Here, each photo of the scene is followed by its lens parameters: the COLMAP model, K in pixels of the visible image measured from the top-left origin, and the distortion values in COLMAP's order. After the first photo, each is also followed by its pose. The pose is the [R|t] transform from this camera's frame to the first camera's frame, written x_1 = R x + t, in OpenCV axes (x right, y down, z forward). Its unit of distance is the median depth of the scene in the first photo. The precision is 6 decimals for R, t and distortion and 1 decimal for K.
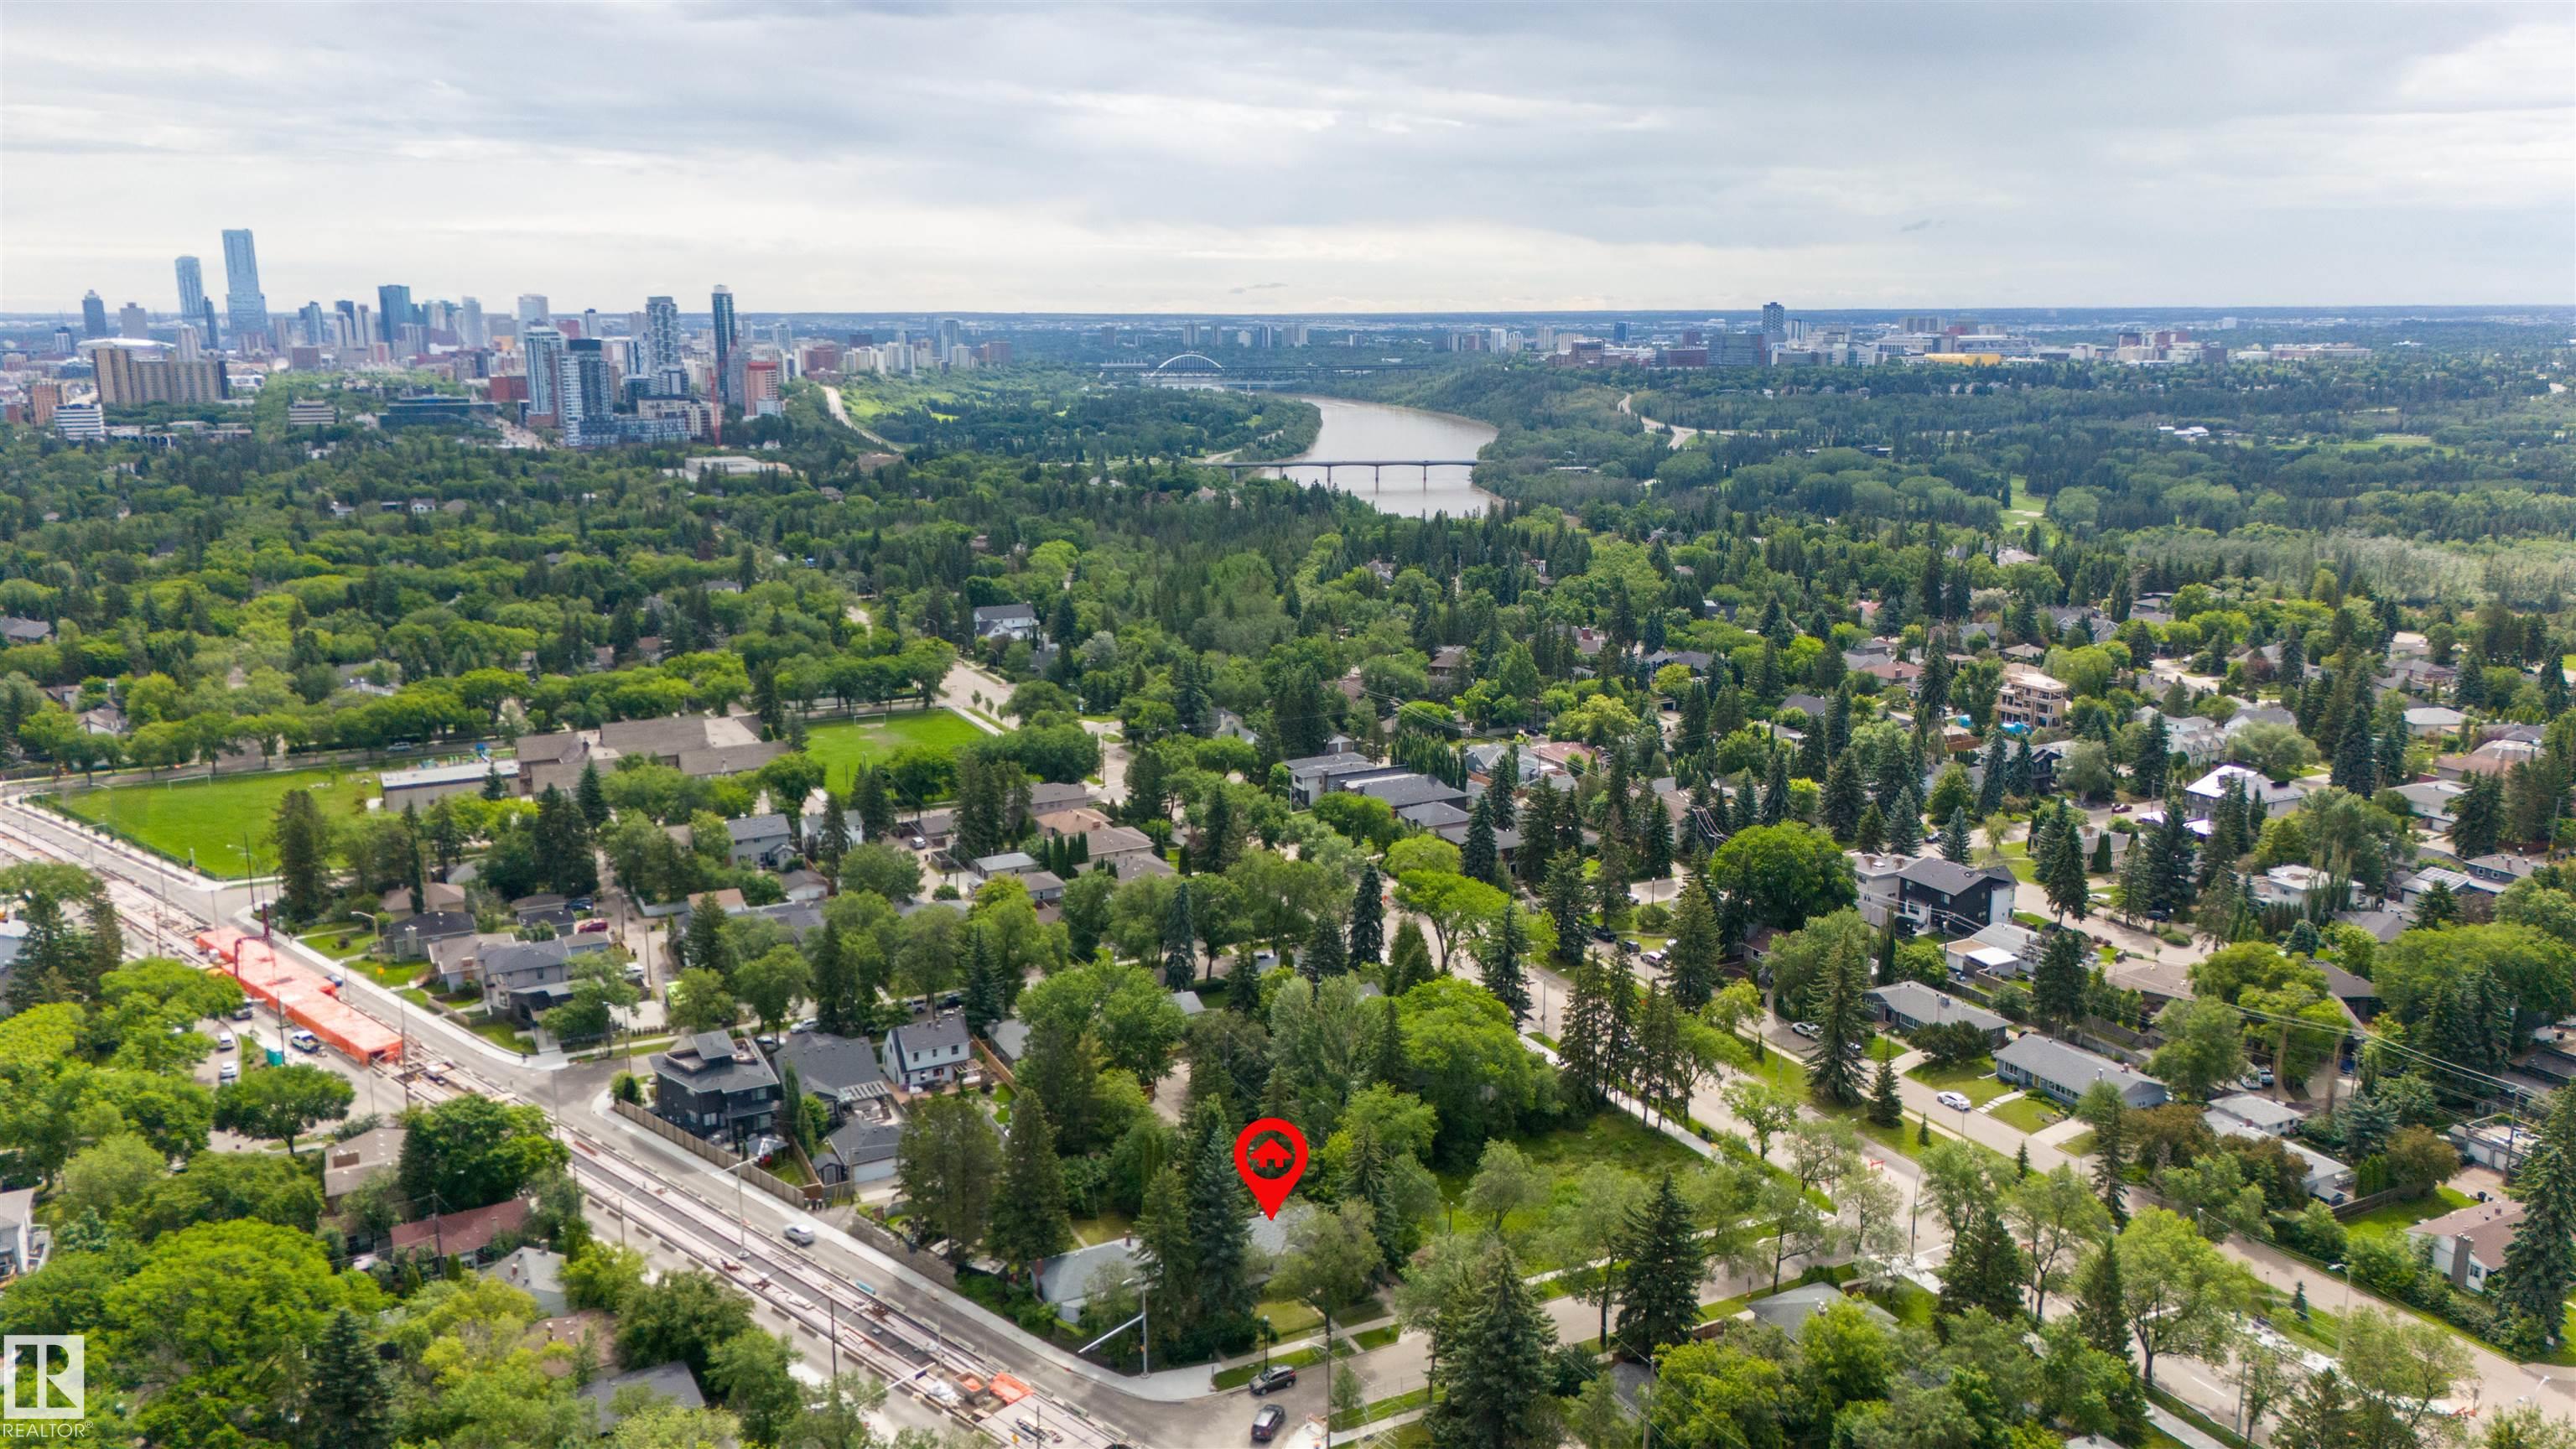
lens RADIAL K [[1875.9, 0, 1288.0], [0, 1875.9, 724.5], [0, 0, 1]] dist [0.089185, -0.099139]
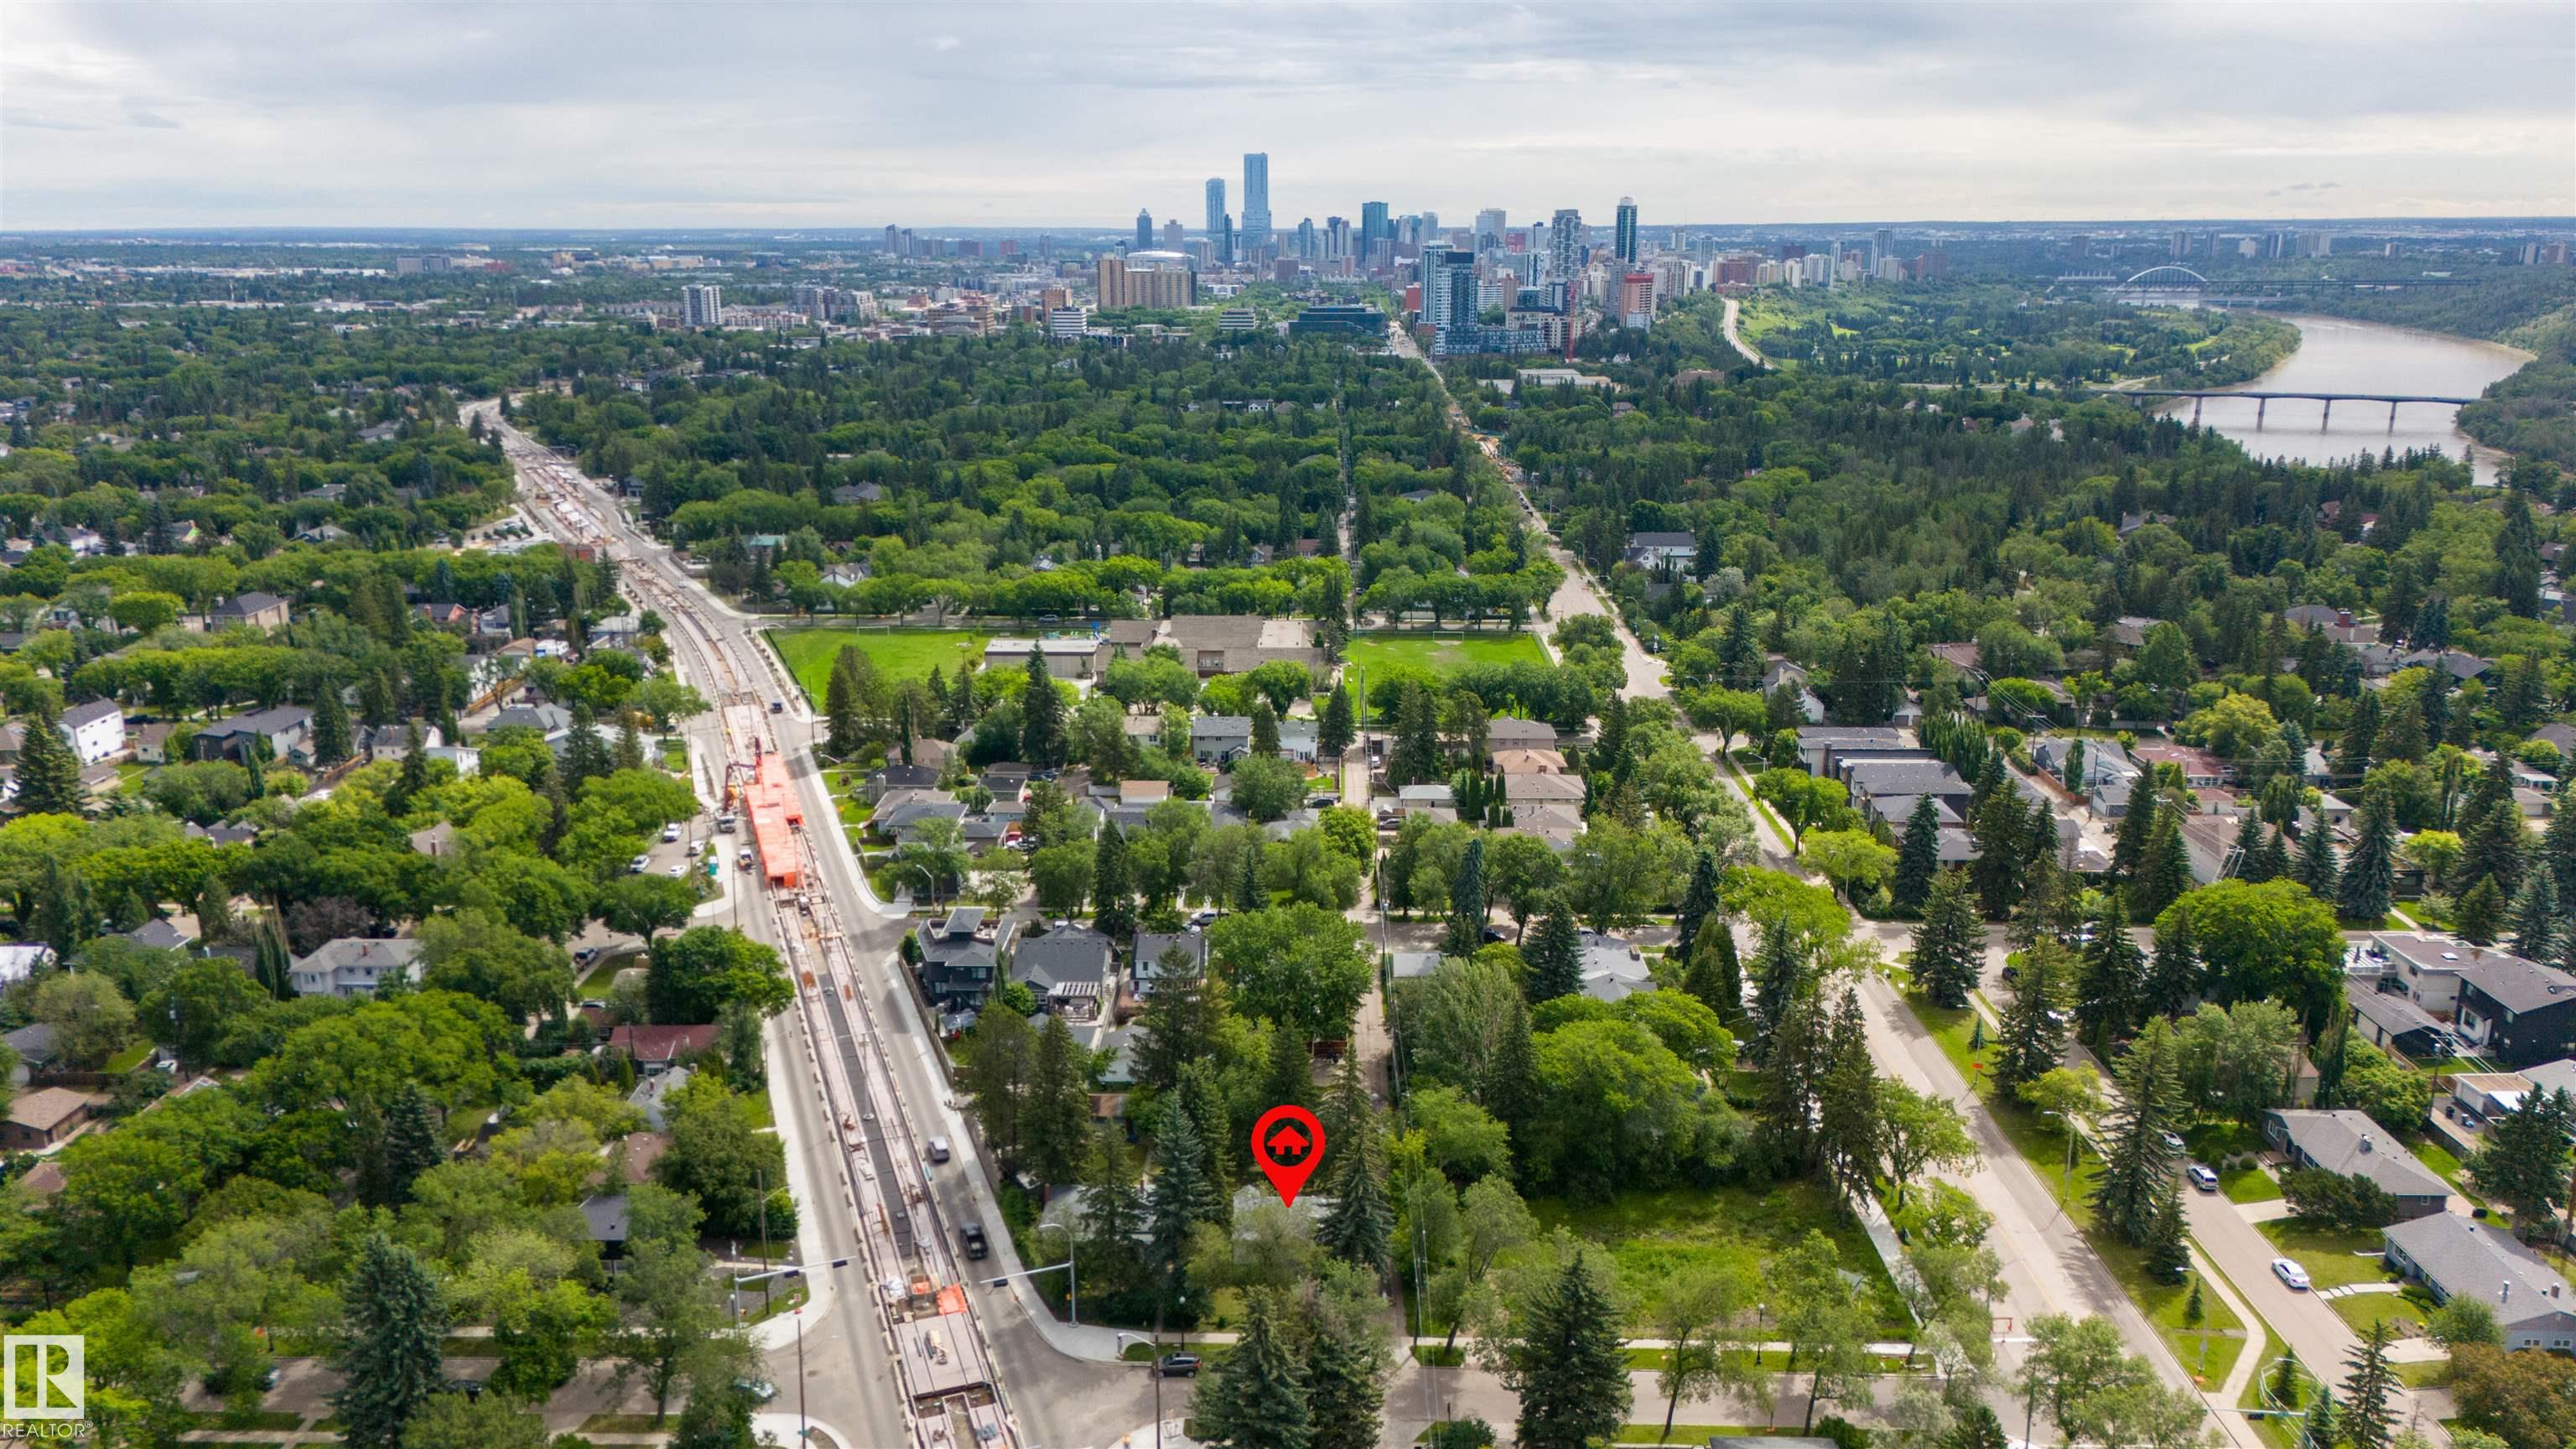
lens RADIAL K [[1875.9, 0, 1288.0], [0, 1875.9, 724.5], [0, 0, 1]] dist [0.089185, -0.099139]
pose [[0.880938, 0.122330, -0.457148, 0.052313], [-0.101973, 0.992388, 0.069053, -0.005187], [0.462115, -0.014215, 0.886706, 0.022751]]
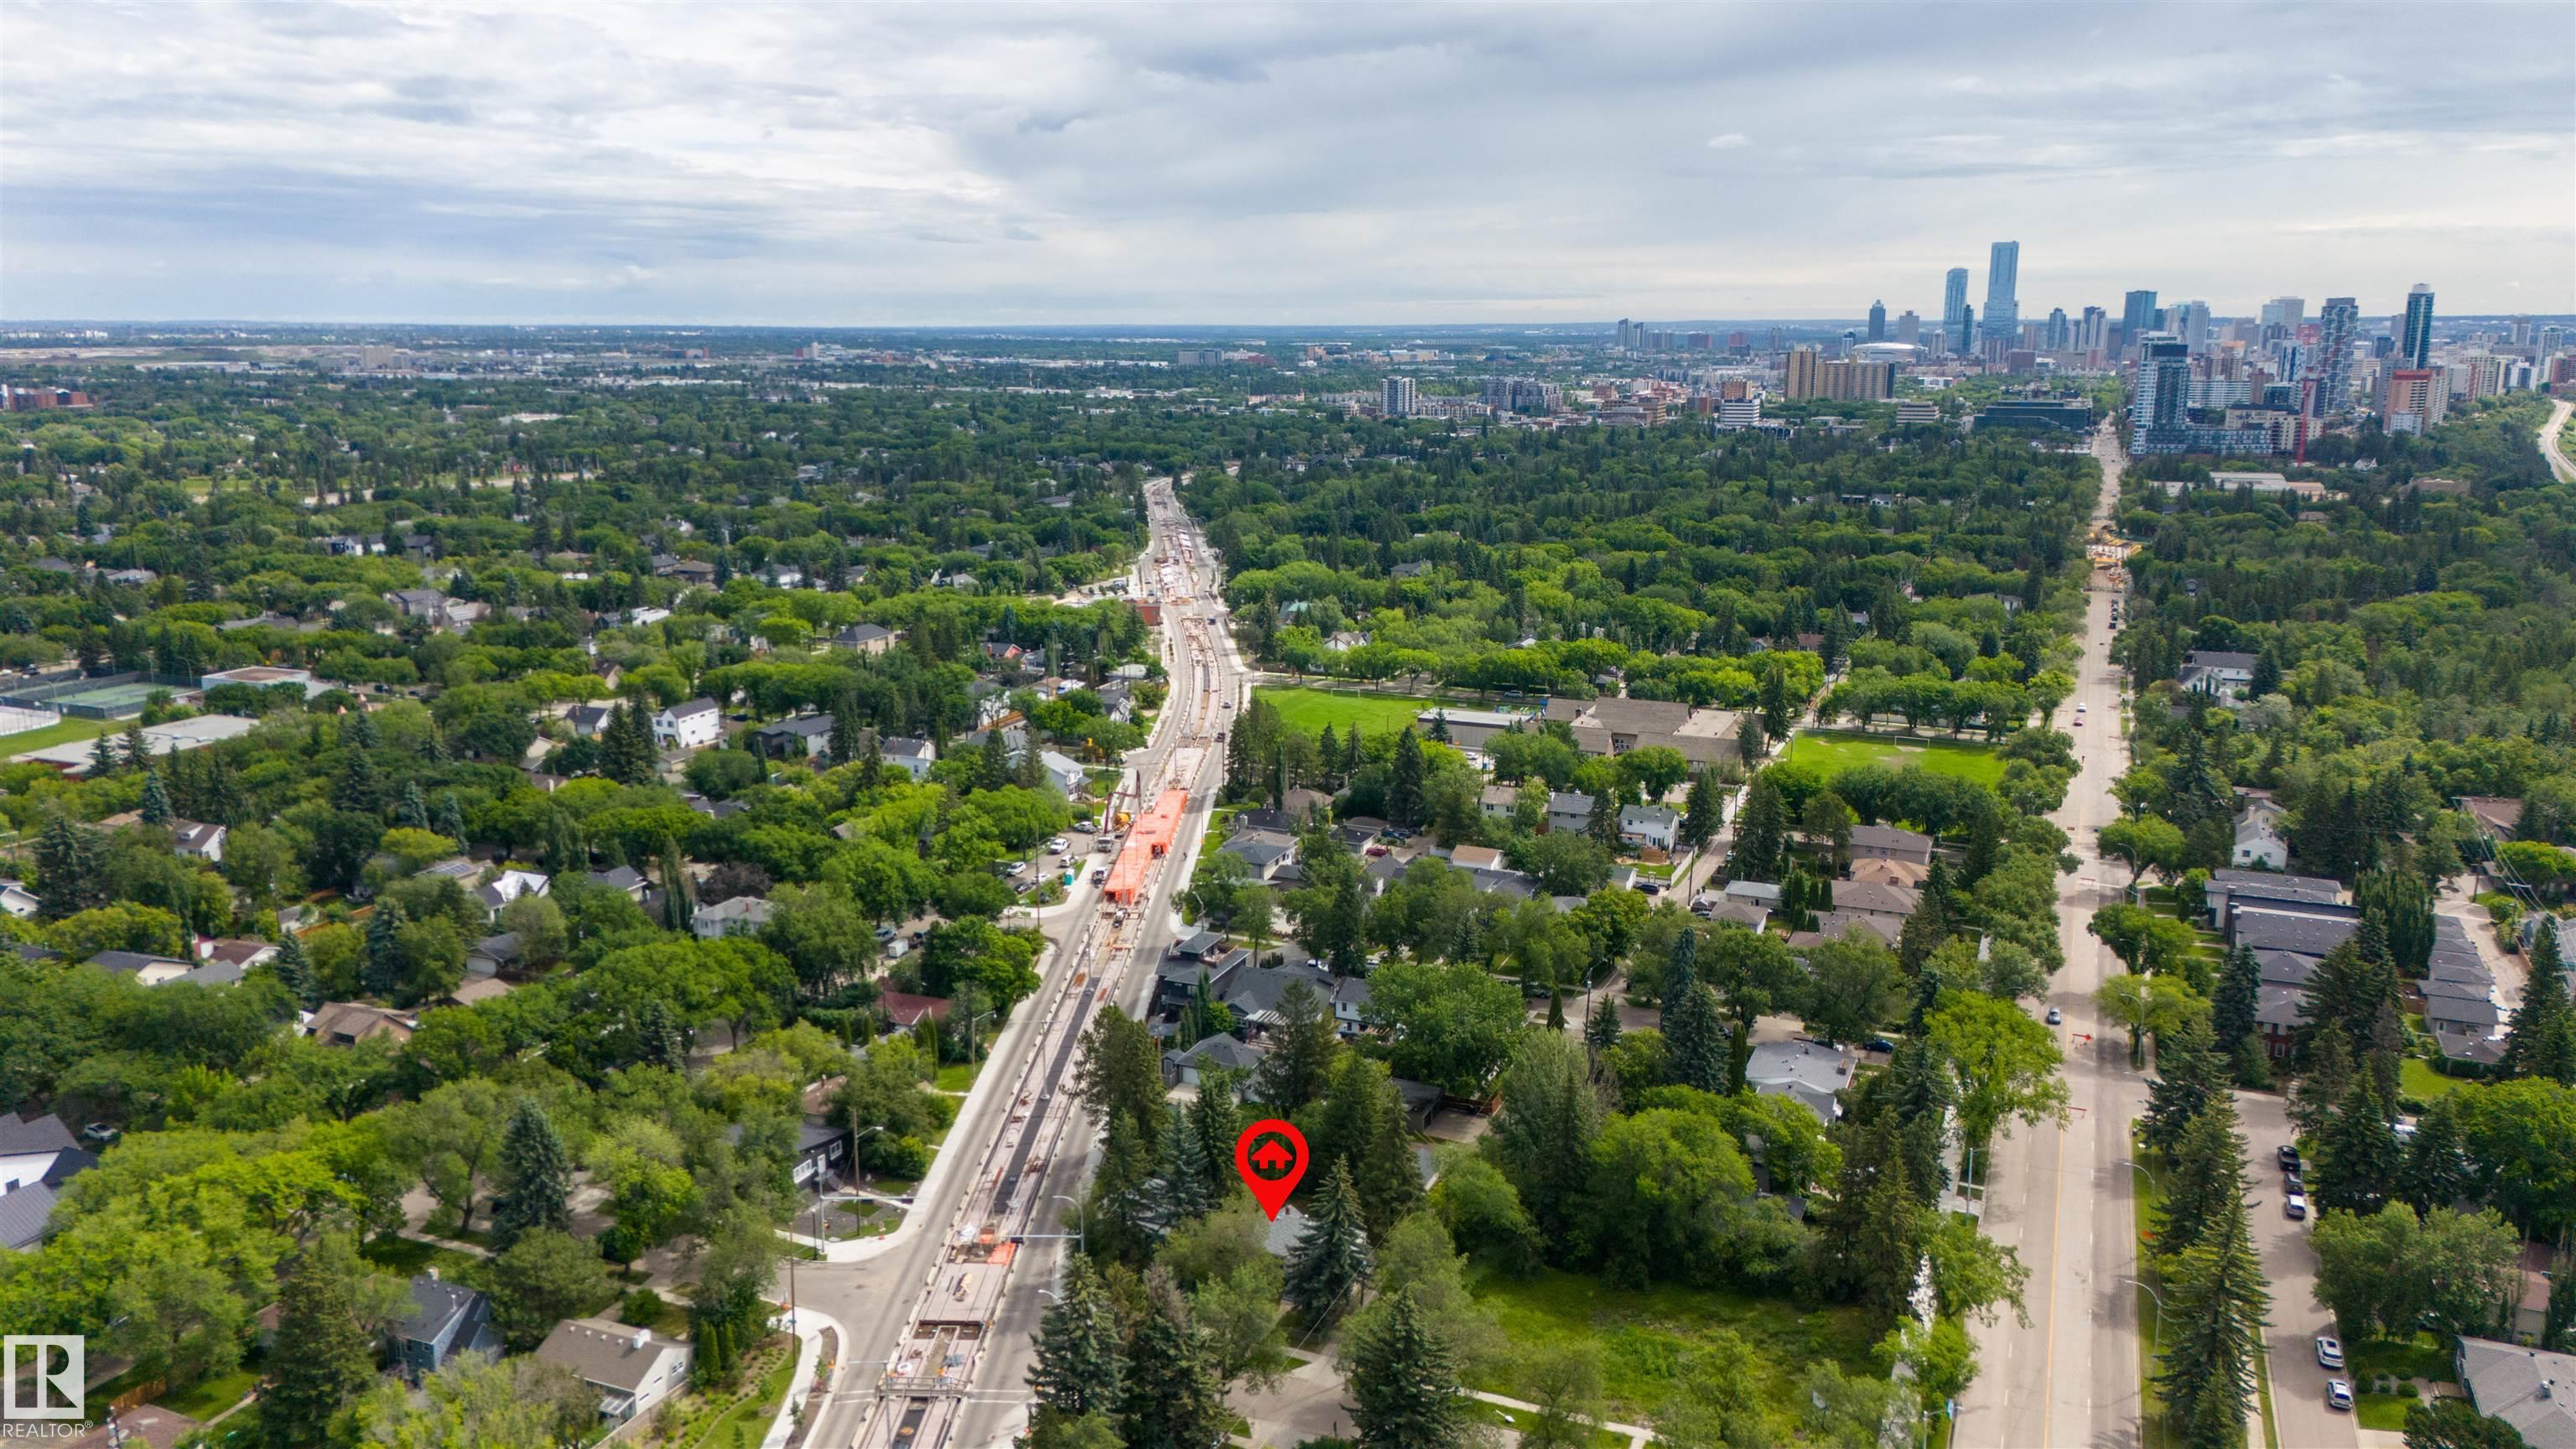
lens RADIAL K [[1875.9, 0, 1288.0], [0, 1875.9, 724.5], [0, 0, 1]] dist [0.089185, -0.099139]
pose [[0.640291, 0.164387, -0.750336, 0.092742], [-0.166302, 0.983330, 0.073521, -0.009429], [0.749914, 0.077708, 0.656955, 0.042188]]
